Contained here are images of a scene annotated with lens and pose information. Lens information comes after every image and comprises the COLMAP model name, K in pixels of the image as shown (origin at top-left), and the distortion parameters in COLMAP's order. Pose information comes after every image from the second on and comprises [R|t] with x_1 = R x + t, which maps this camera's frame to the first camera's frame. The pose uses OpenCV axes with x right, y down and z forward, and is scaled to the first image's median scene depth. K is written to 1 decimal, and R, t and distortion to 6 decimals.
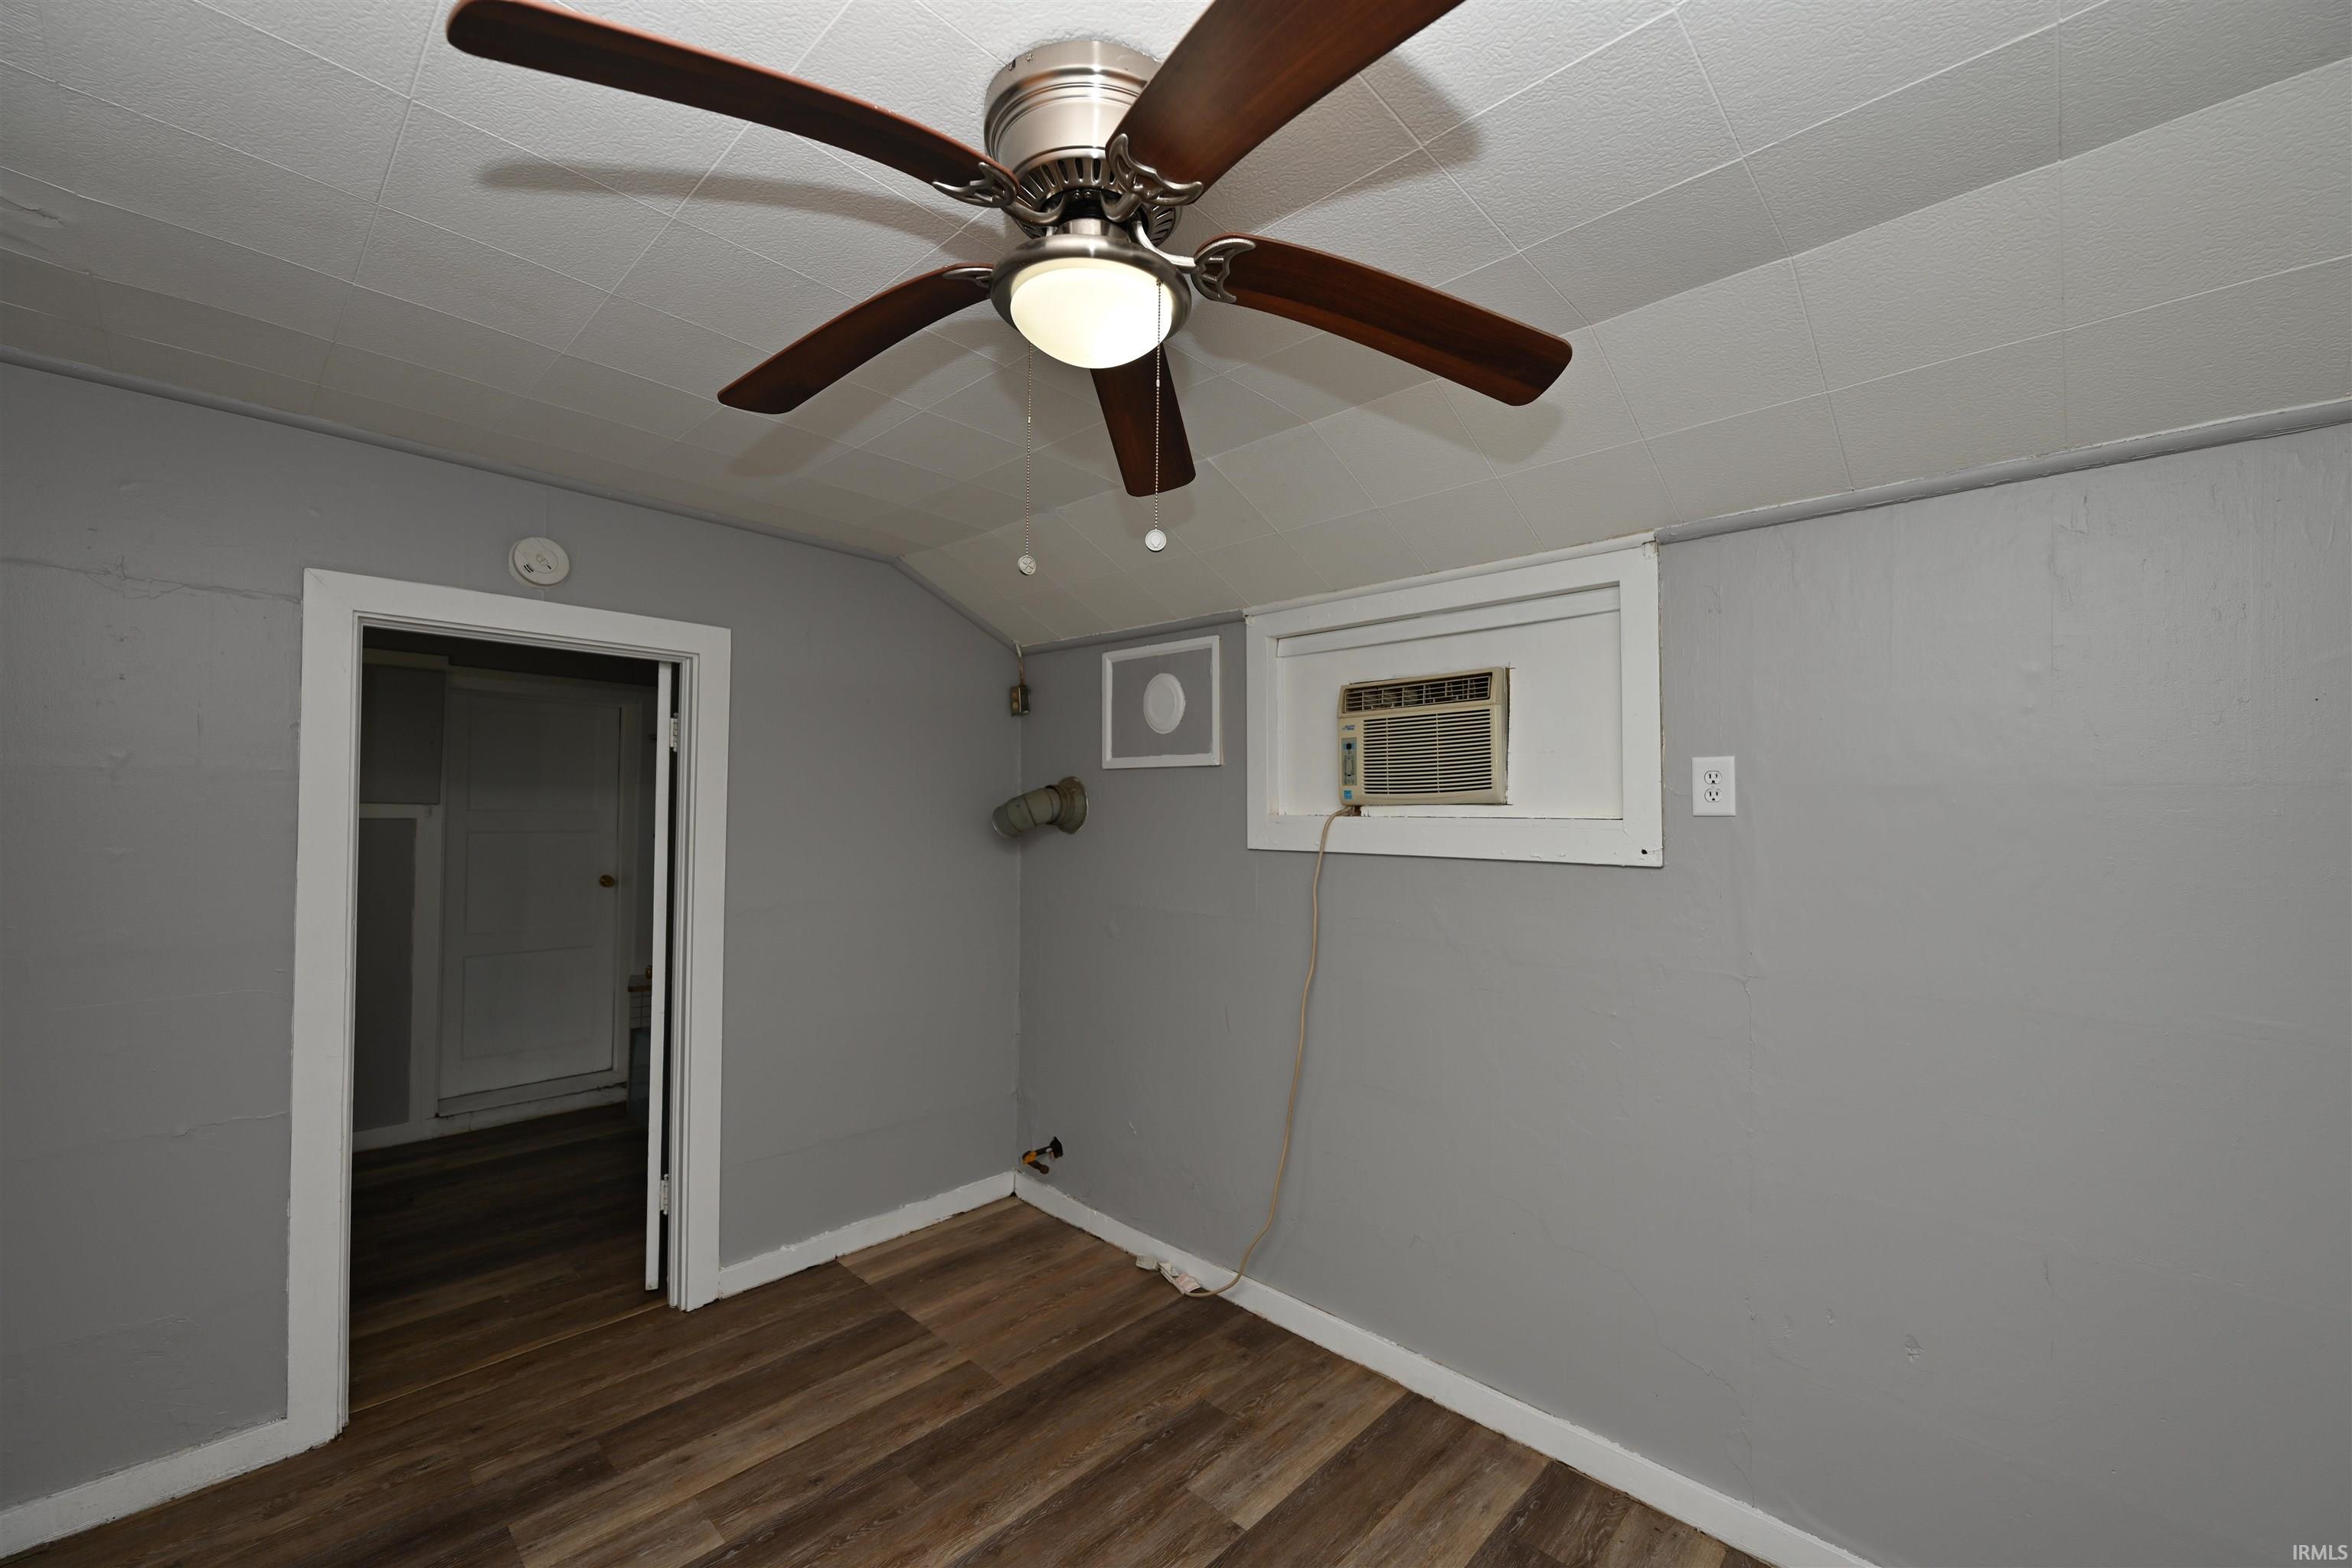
lens RADIAL K [[926.9, 0, 1178.9], [0, 926.9, 793.4], [0, 0, 1]] dist [-0.000475, 0.000033]
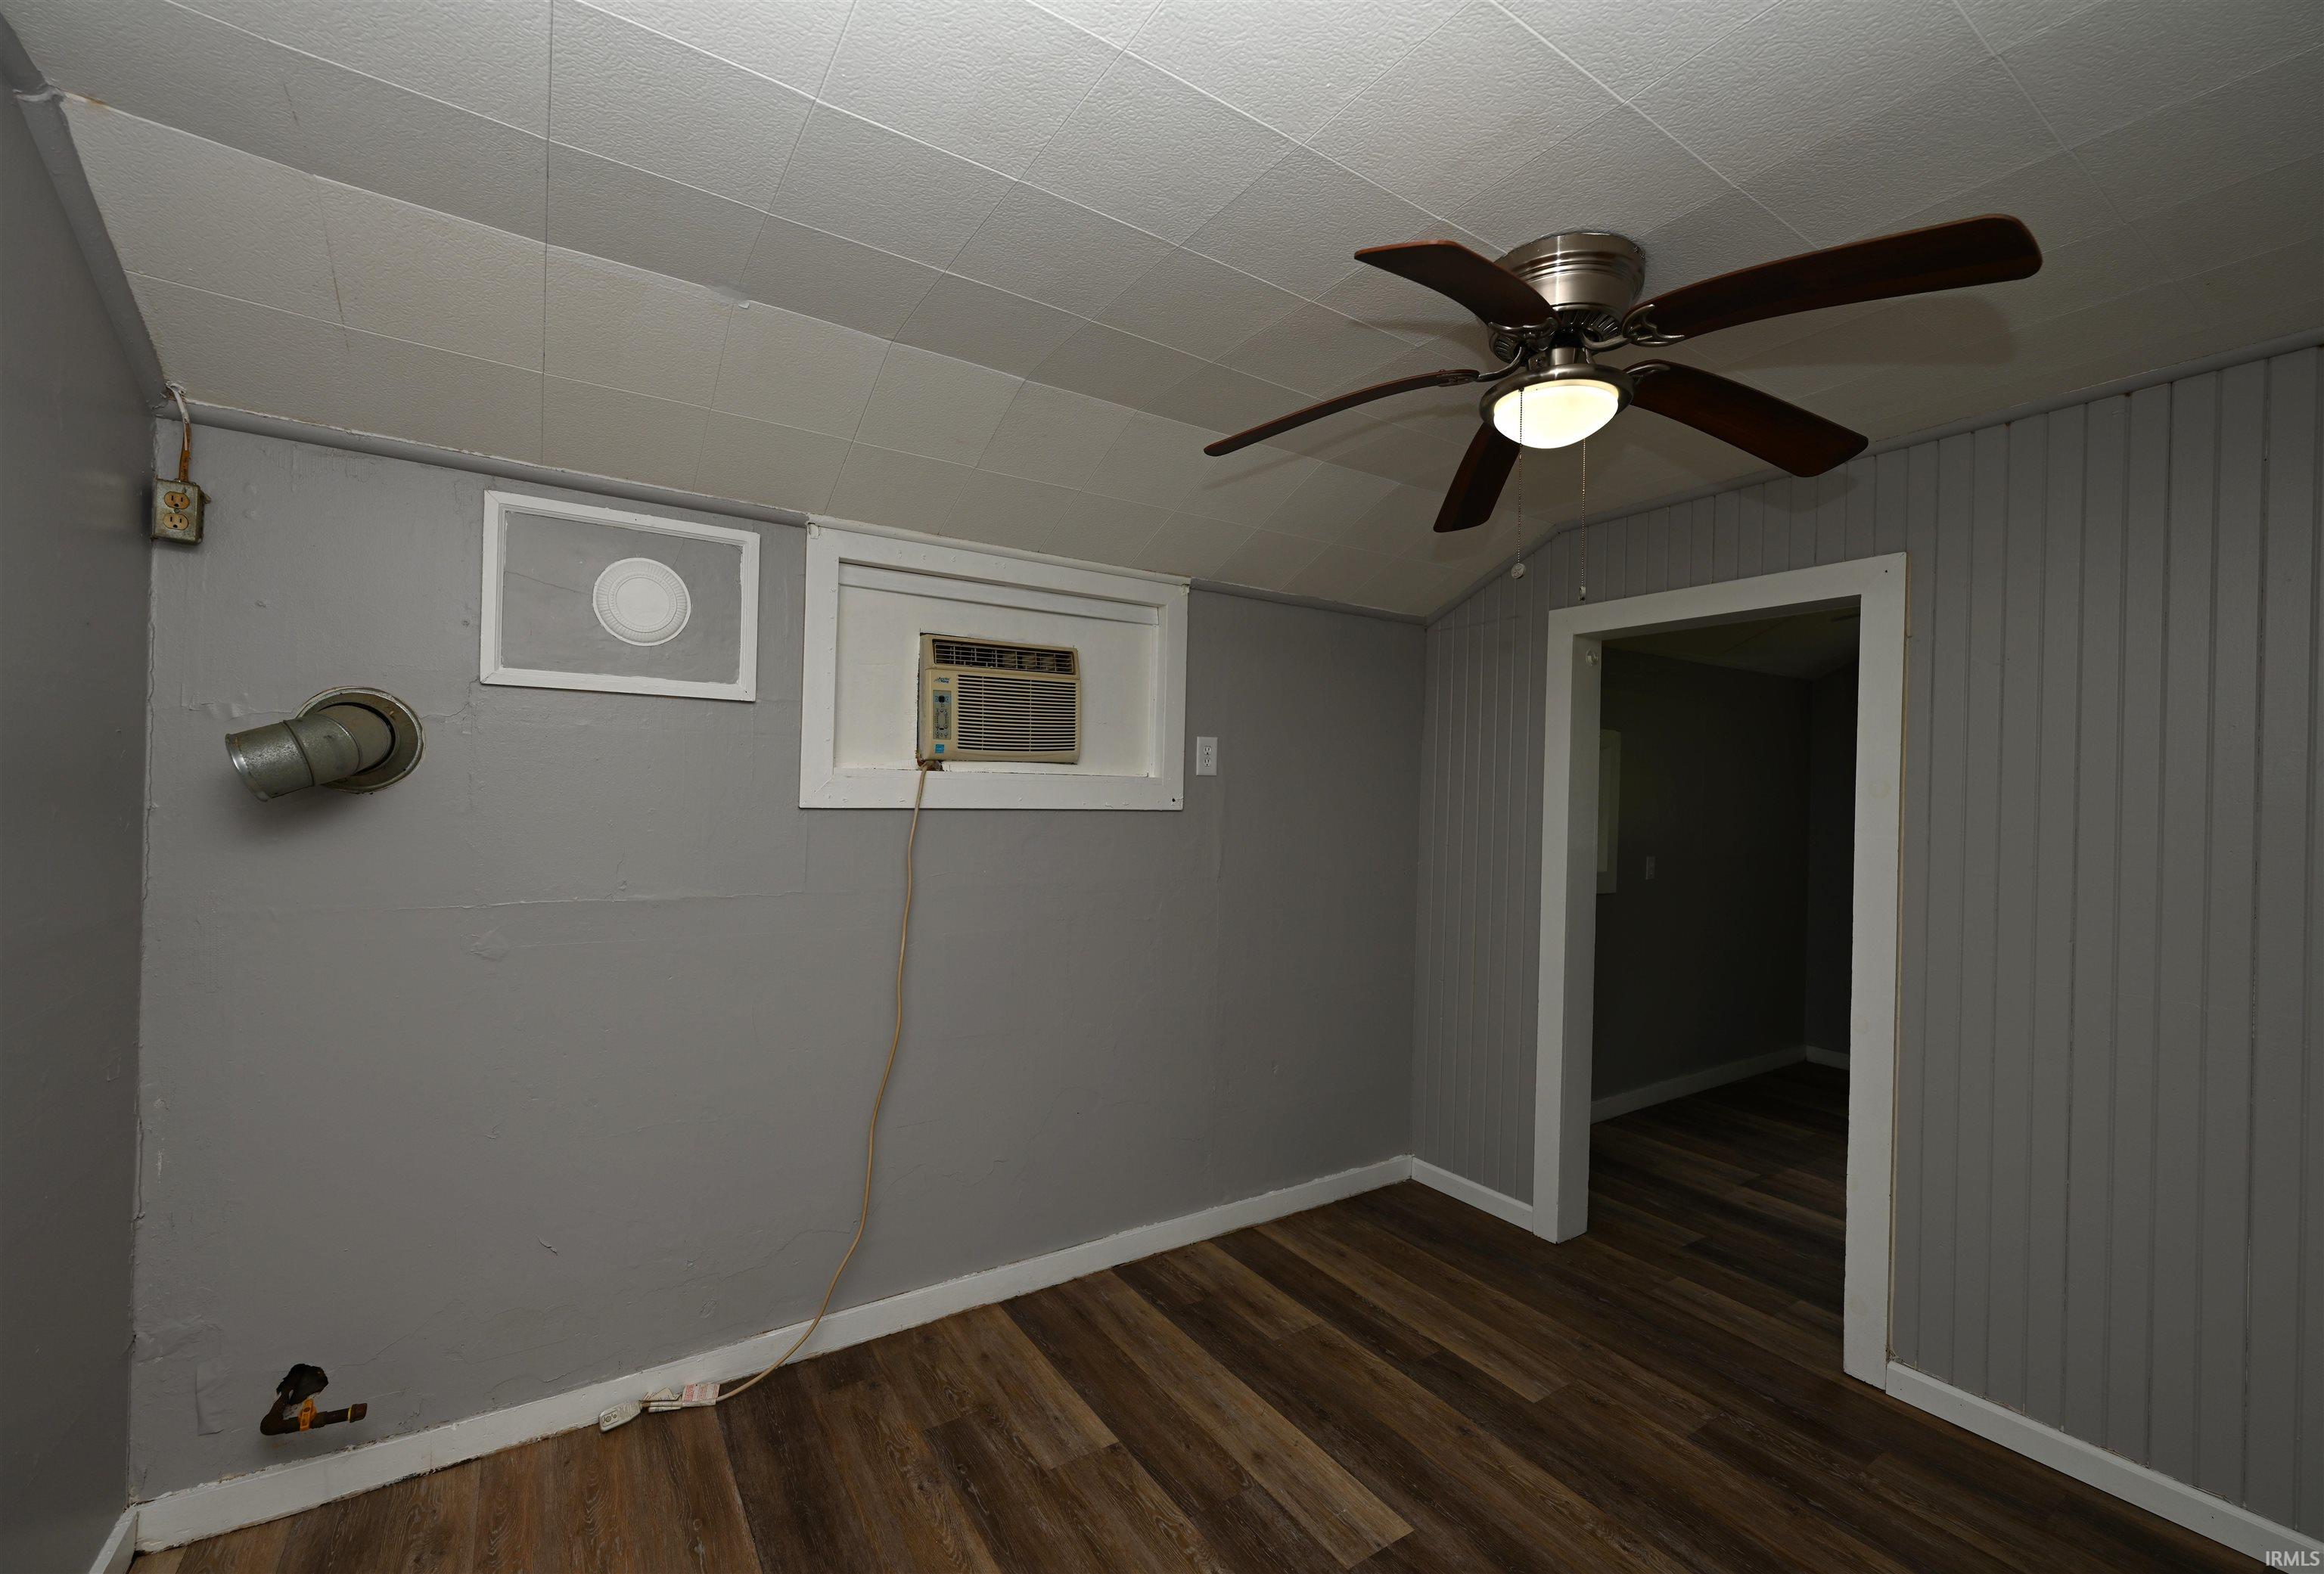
lens RADIAL K [[931.6, 0, 1148.2], [0, 931.6, 790.5], [0, 0, 1]] dist [-0.000631, -0.000107]
pose [[0.235739, 0.001972, 0.971814, -0.738113], [-0.033075, 0.999435, 0.005996, 0.033245], [-0.971253, -0.033557, 0.235671, 0.571679]]
